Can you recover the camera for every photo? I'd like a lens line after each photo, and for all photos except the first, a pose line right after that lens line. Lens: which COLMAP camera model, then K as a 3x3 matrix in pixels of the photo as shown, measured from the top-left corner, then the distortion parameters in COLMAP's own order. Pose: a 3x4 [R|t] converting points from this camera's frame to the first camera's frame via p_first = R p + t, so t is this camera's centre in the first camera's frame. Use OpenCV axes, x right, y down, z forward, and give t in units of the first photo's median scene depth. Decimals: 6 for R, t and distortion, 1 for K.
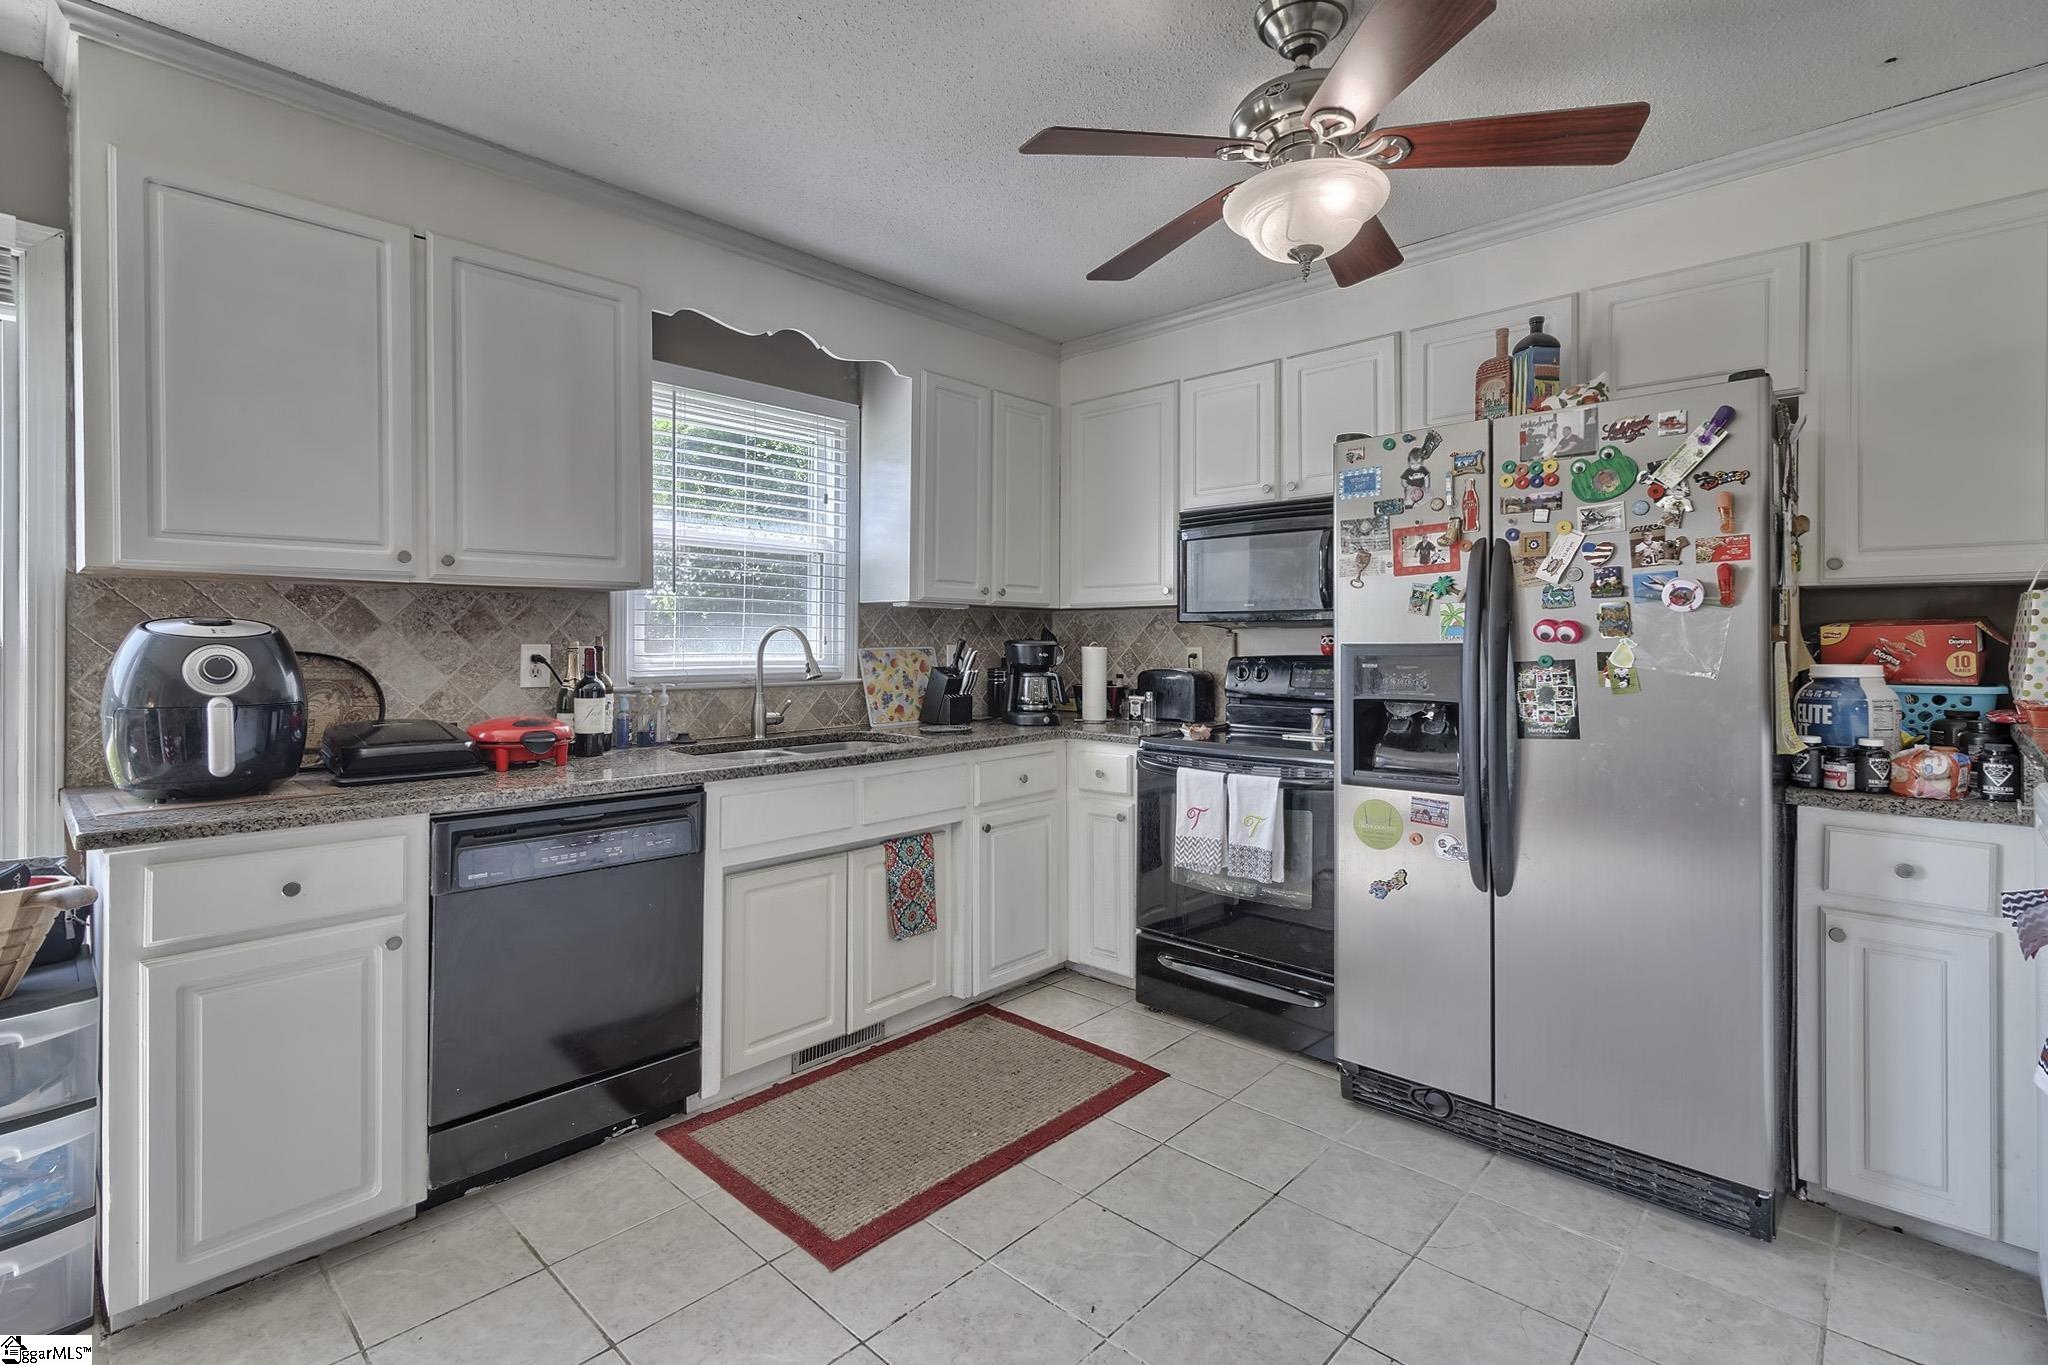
lens RADIAL K [[952.3, 0, 1012.9], [0, 952.3, 645.0], [0, 0, 1]] dist [0.006363, -0.000321]
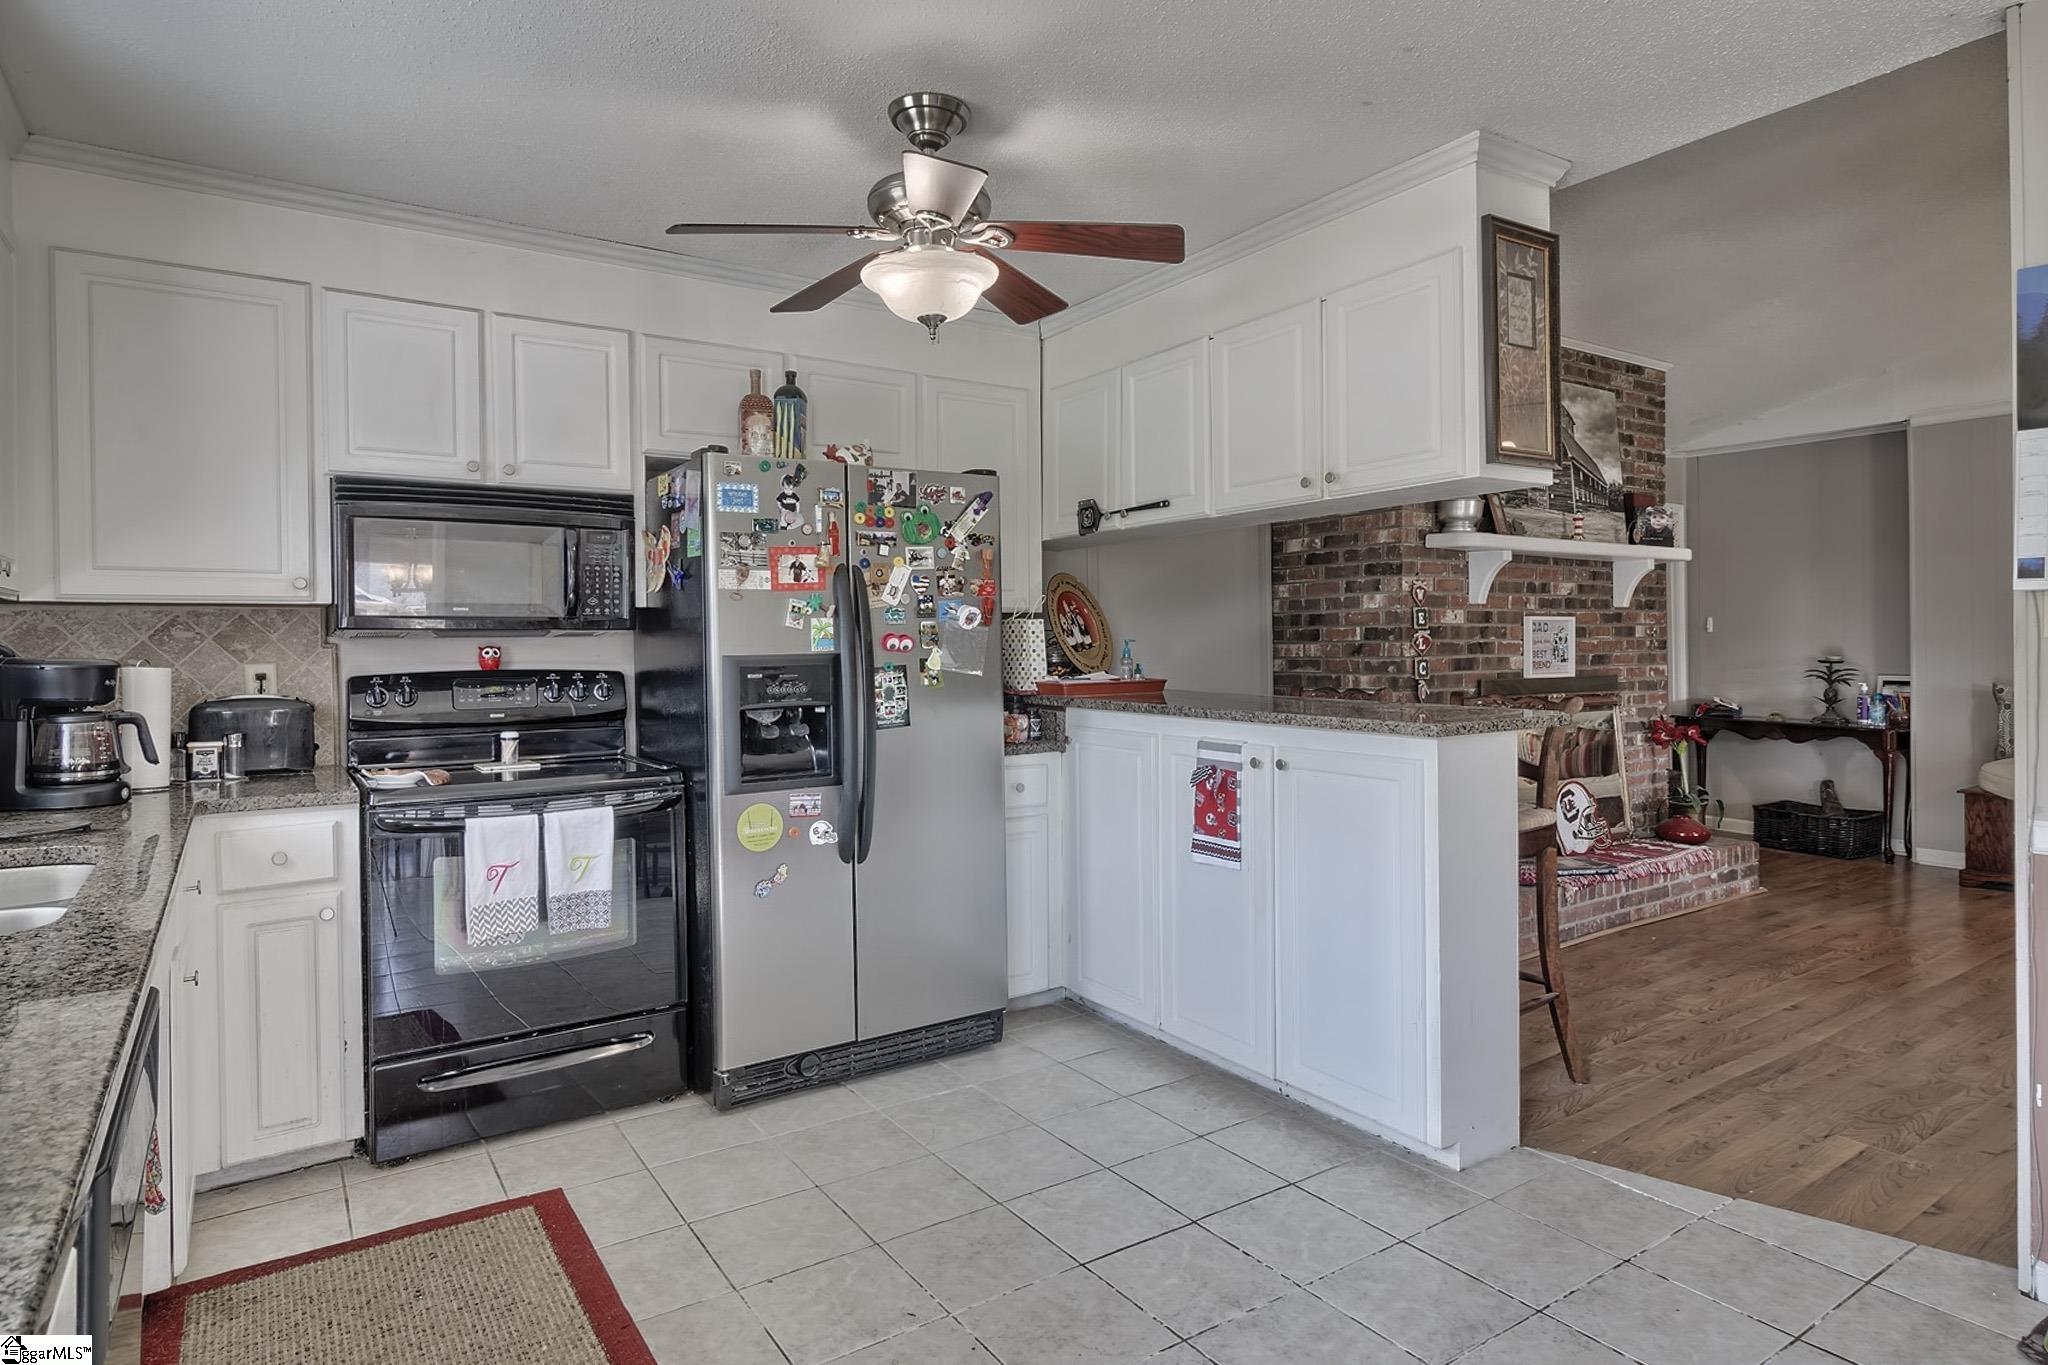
lens RADIAL K [[1142.9, 0, 1008.1], [0, 1142.9, 648.6], [0, 0, 1]] dist [0.003500, -0.000277]
pose [[0.222118, -0.007160, 0.974994, -0.789345], [0.011523, 0.999922, 0.004718, -0.010896], [-0.974952, 0.010186, 0.222183, 0.459900]]
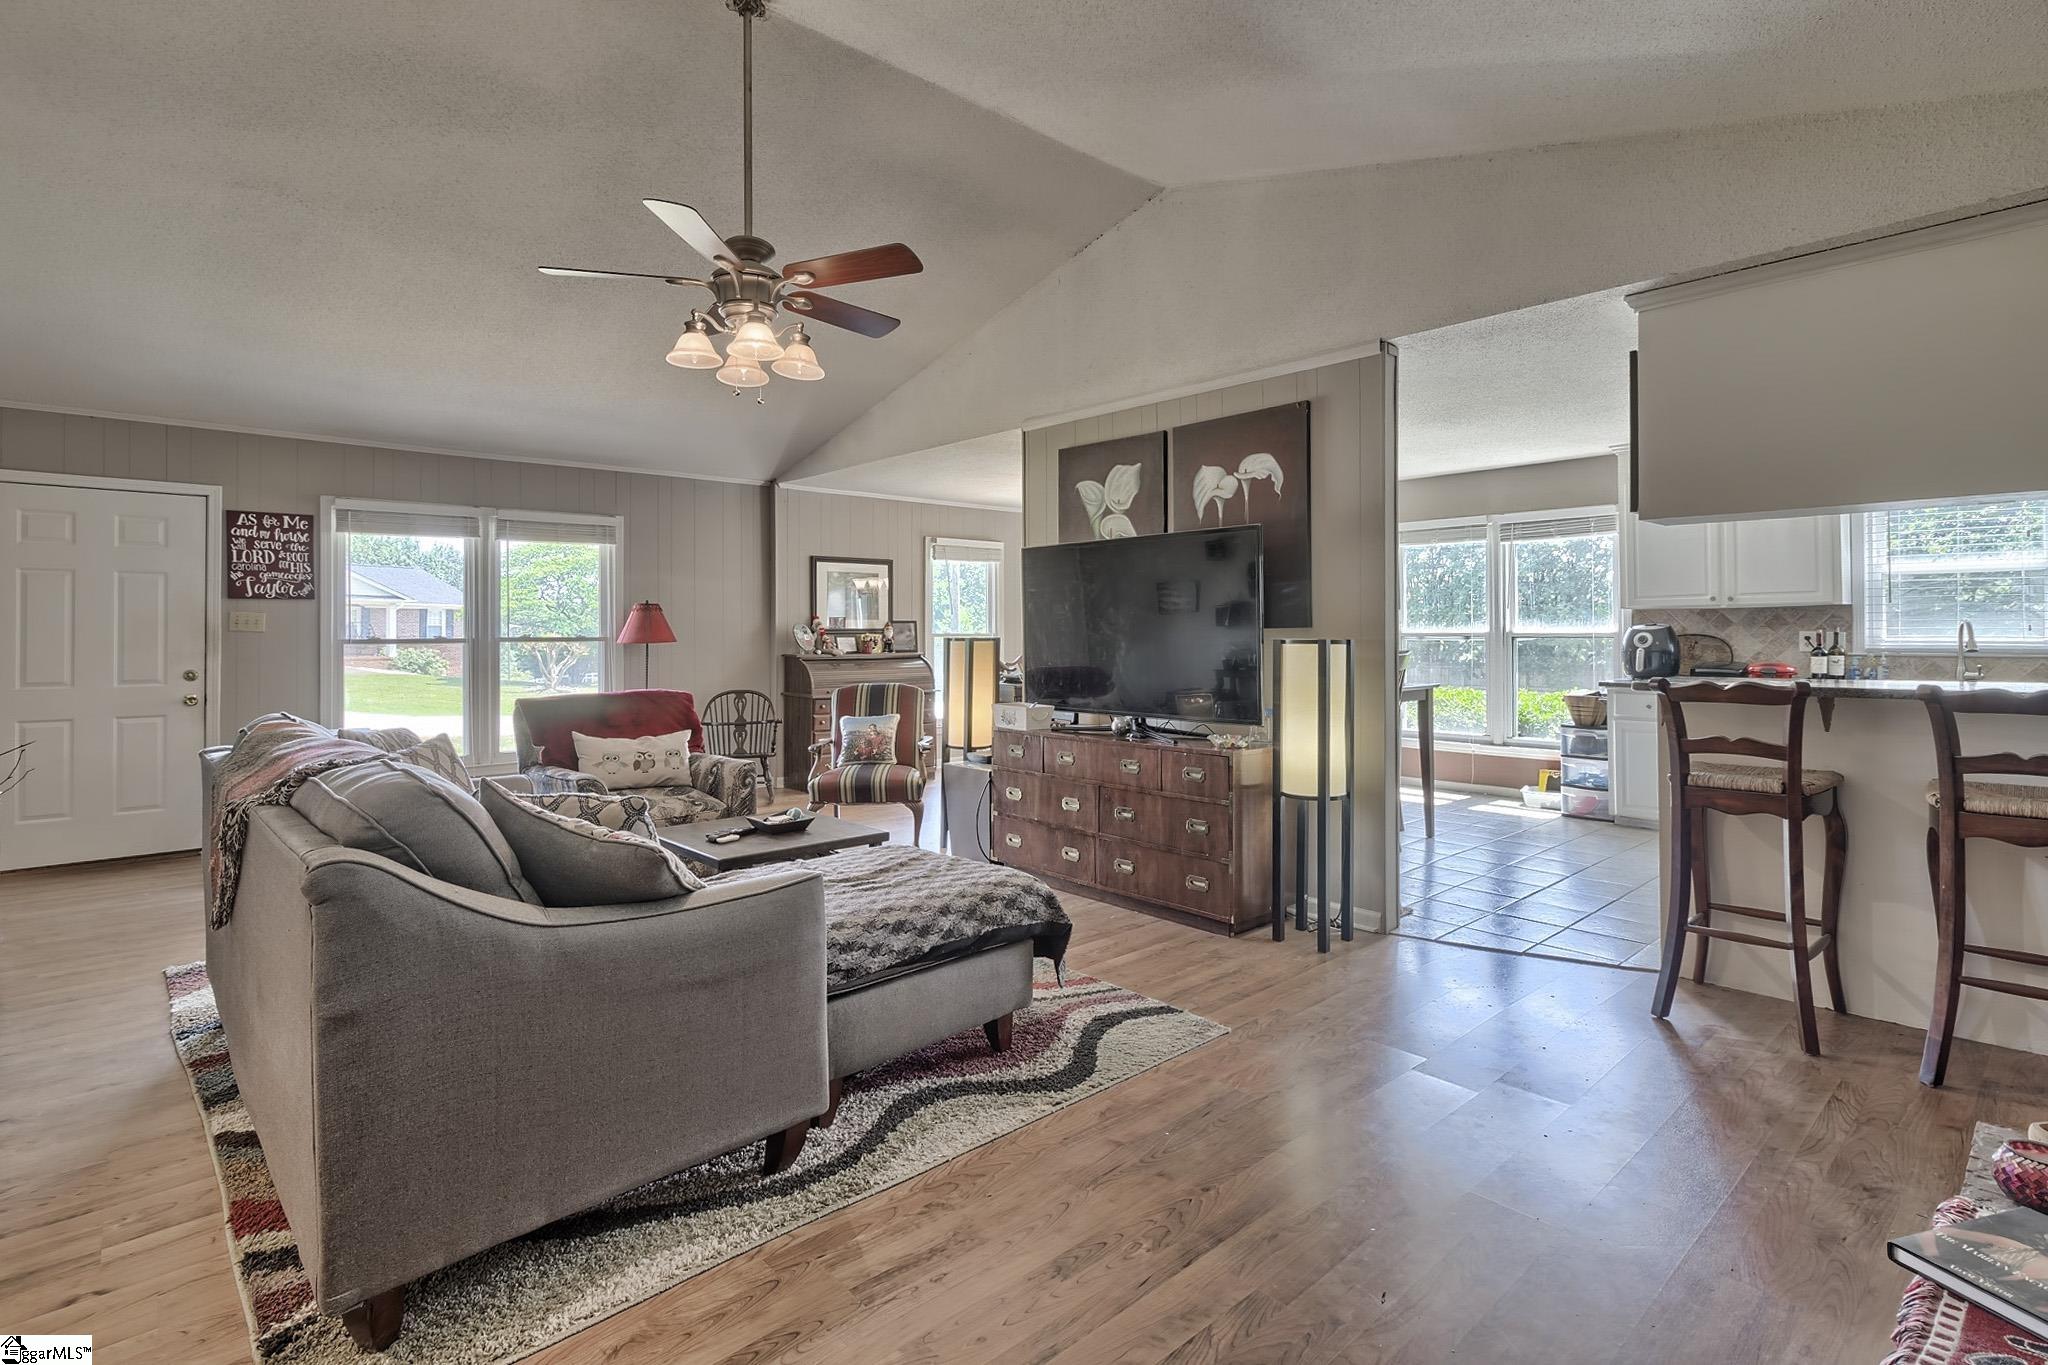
lens RADIAL K [[985.2, 0, 1036.2], [0, 985.2, 618.5], [0, 0, 1]] dist [0.002274, 0.000423]
pose [[-0.062363, -0.012423, -0.997976, 2.712588], [0.003625, 0.999913, -0.012674, -0.011308], [0.998047, -0.004408, -0.062312, -0.870123]]
